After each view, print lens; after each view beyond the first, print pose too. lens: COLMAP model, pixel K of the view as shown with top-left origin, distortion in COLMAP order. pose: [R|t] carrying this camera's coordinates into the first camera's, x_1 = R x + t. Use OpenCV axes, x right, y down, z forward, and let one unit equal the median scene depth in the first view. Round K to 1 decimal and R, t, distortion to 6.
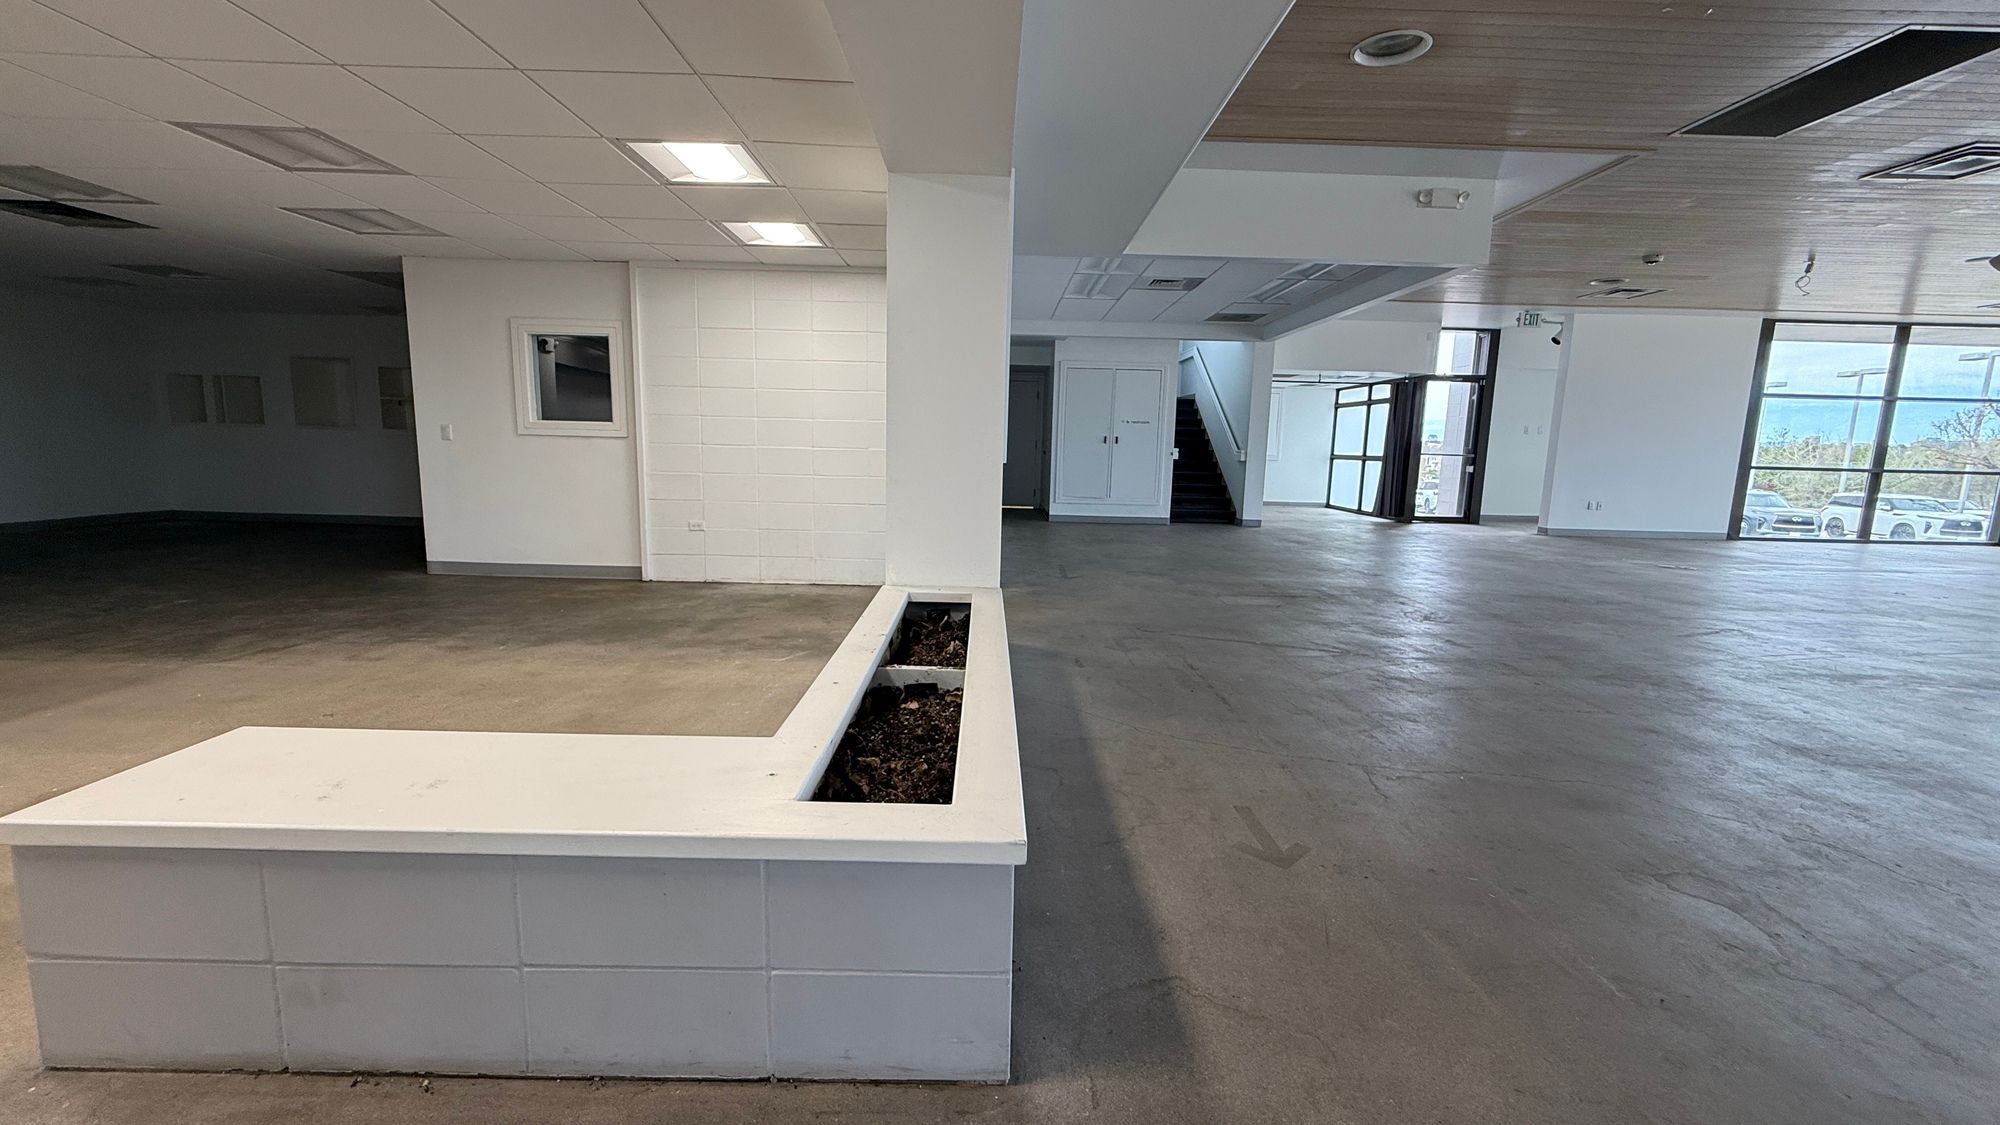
lens RADIAL K [[796.8, 0, 998.9], [0, 796.8, 570.4], [0, 0, 1]] dist [0.002421, 0.000179]
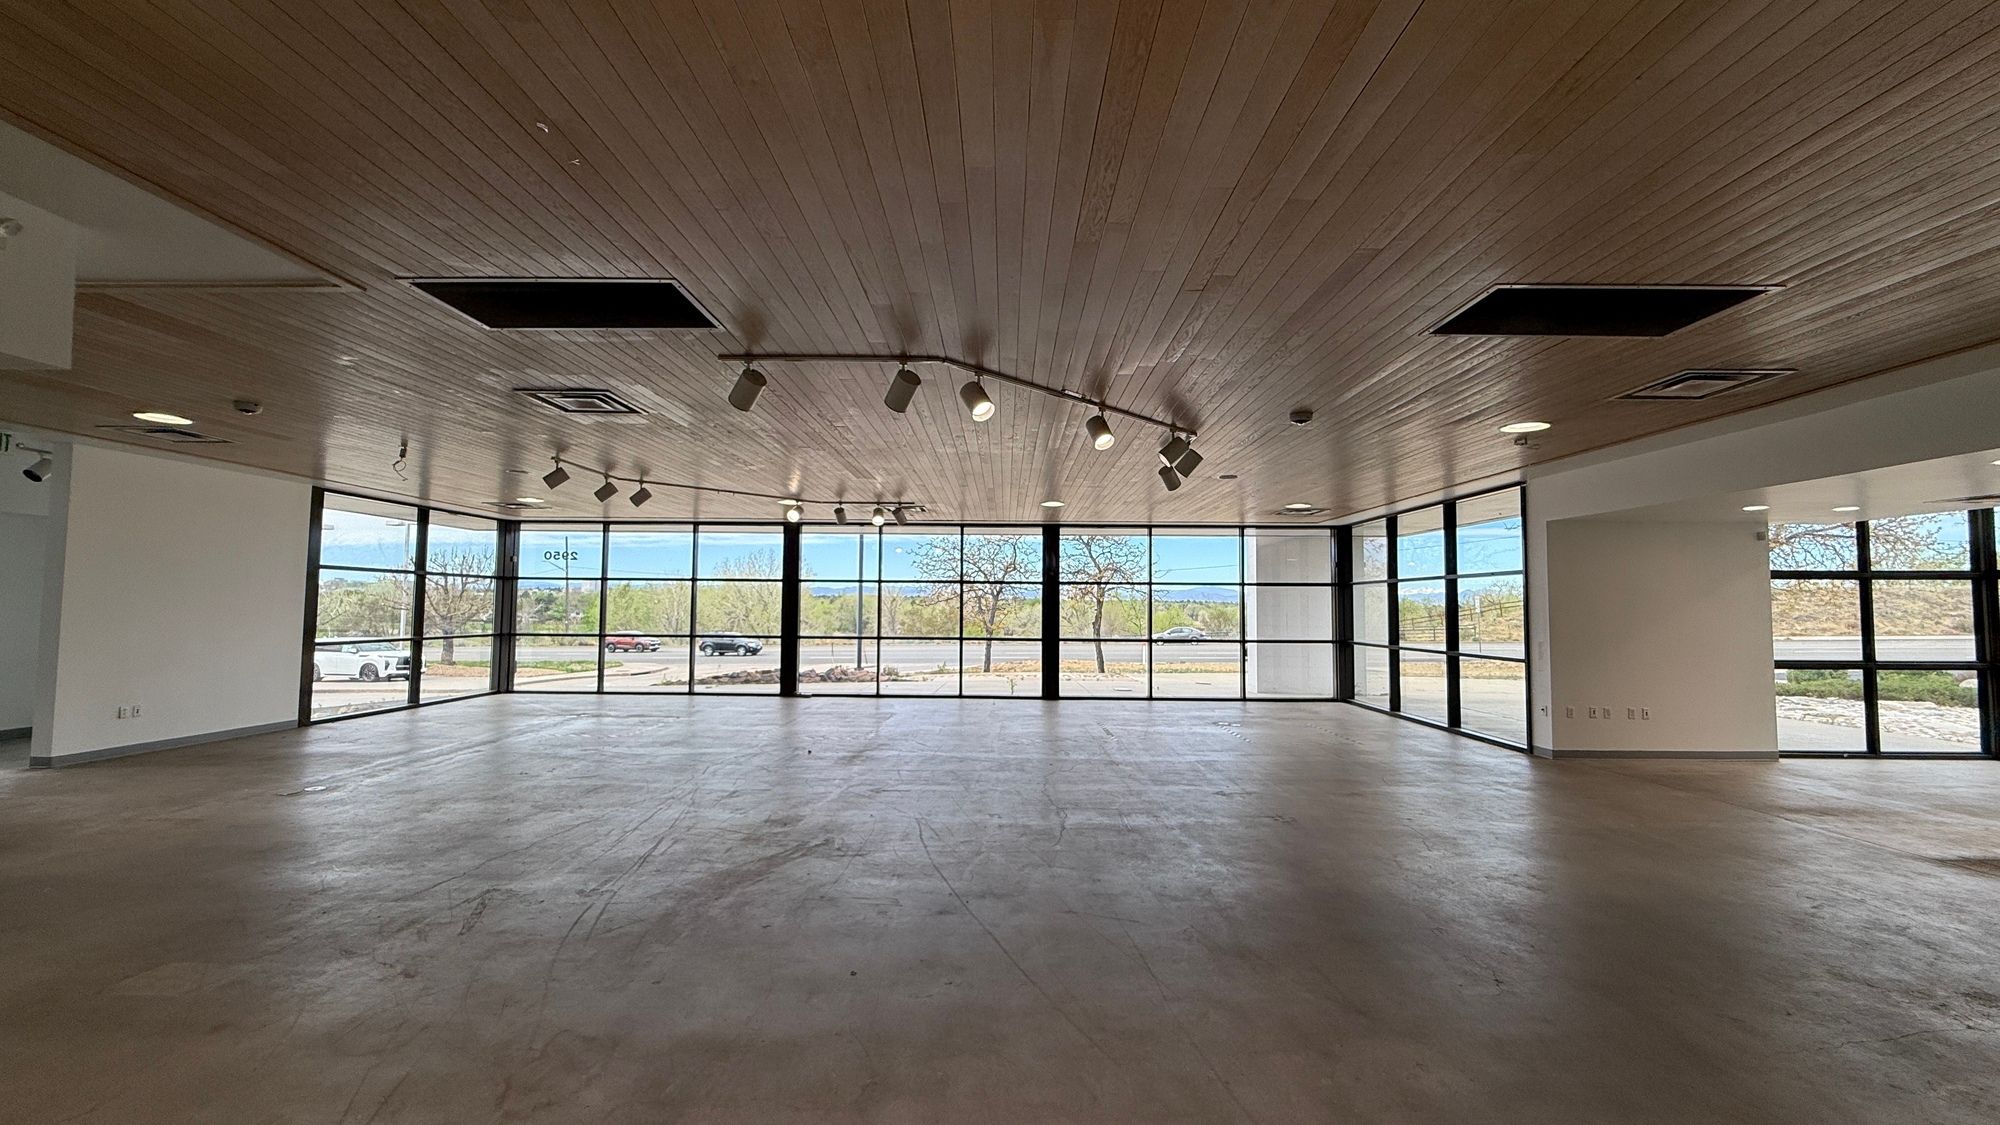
lens RADIAL K [[796.8, 0, 996.5], [0, 796.8, 562.5], [0, 0, 1]] dist [0.002421, 0.000179]
pose [[0.024557, 0.033365, 0.999141, 0.049657], [0.146651, 0.988510, -0.036615, -0.075927], [-0.988883, 0.147424, 0.019382, 0.207154]]
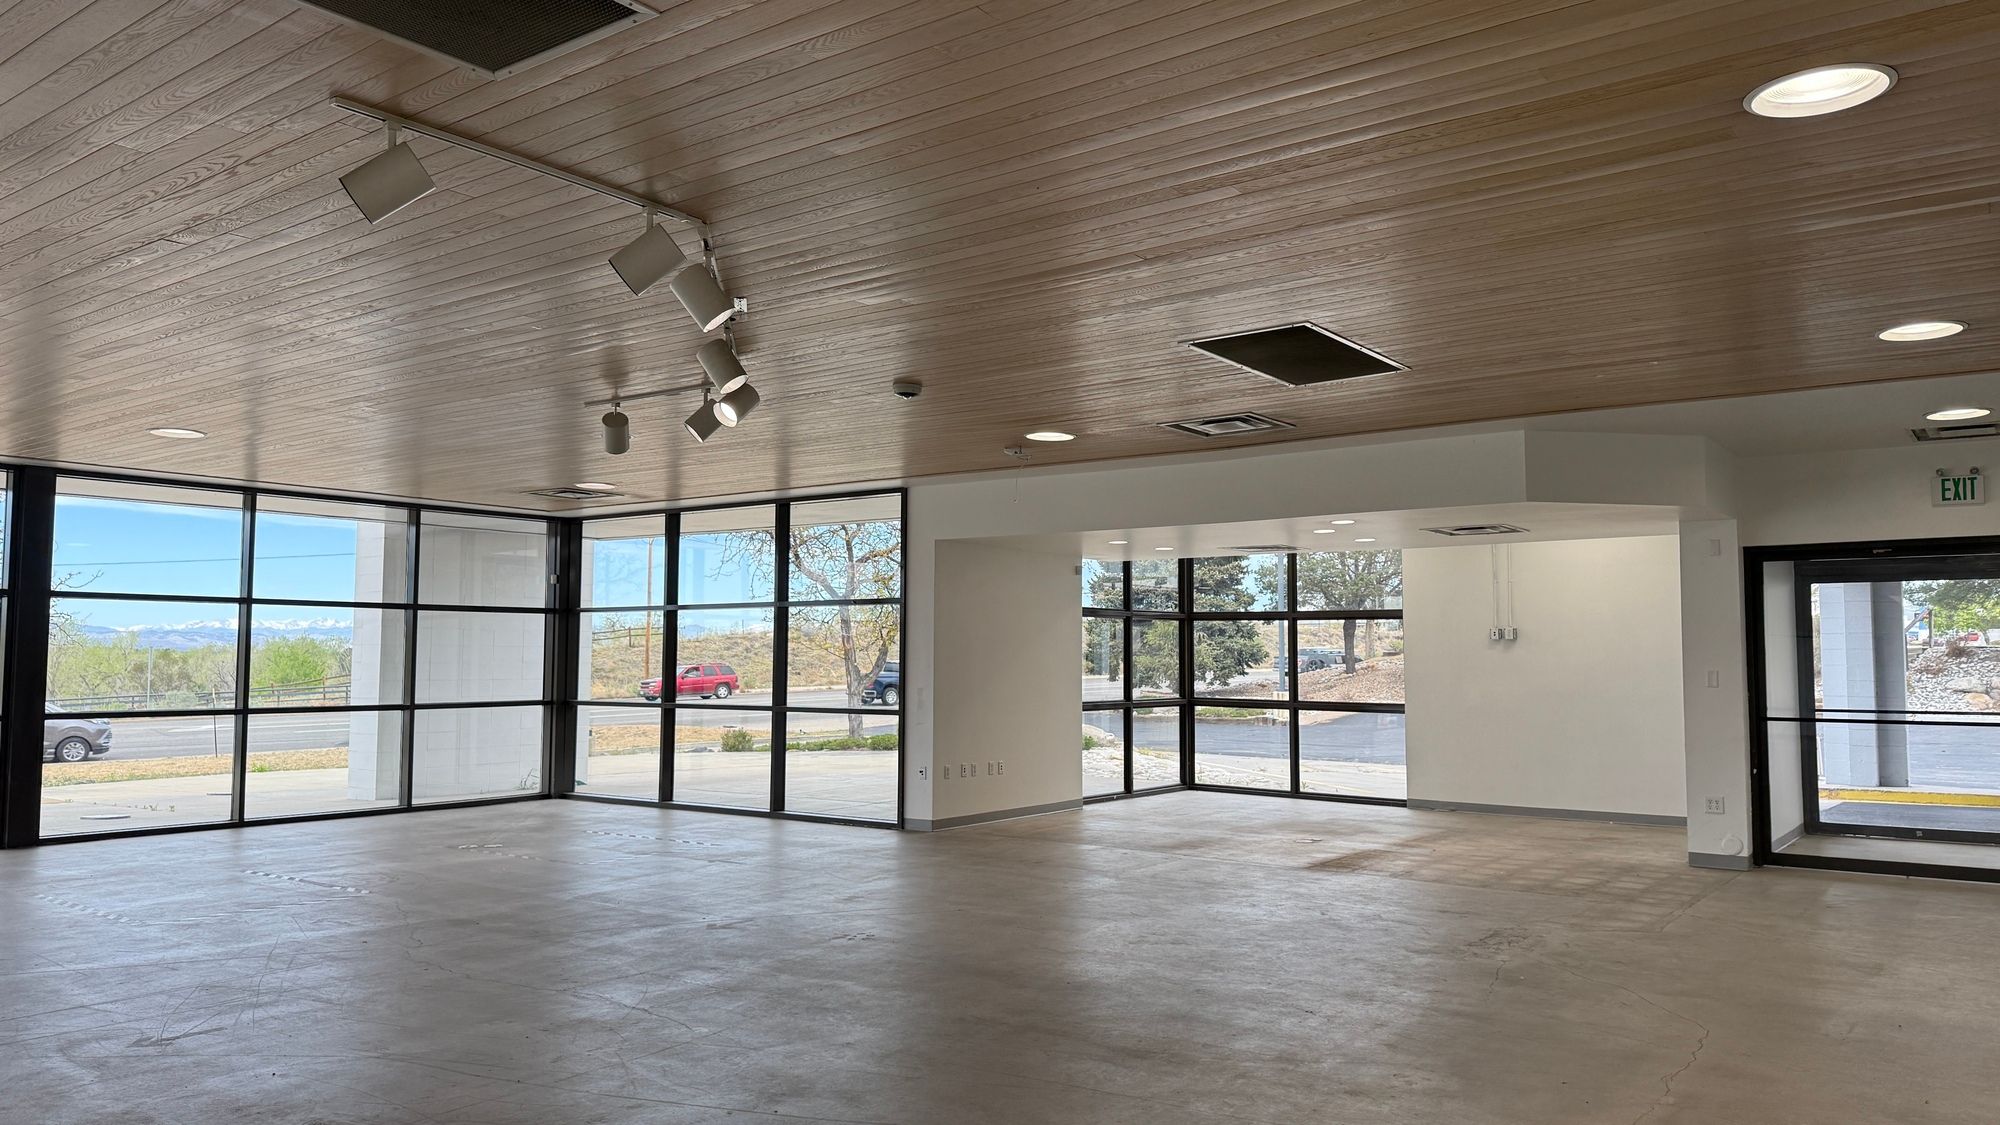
lens RADIAL K [[1446.1, 0, 1045.4], [0, 1446.1, 557.8], [0, 0, 1]] dist [0.041996, -0.001557]
pose [[-0.784552, 0.014413, 0.619896, 0.048640], [0.073769, 0.994799, 0.070234, -0.329598], [-0.615659, 0.100832, -0.781535, 1.836229]]
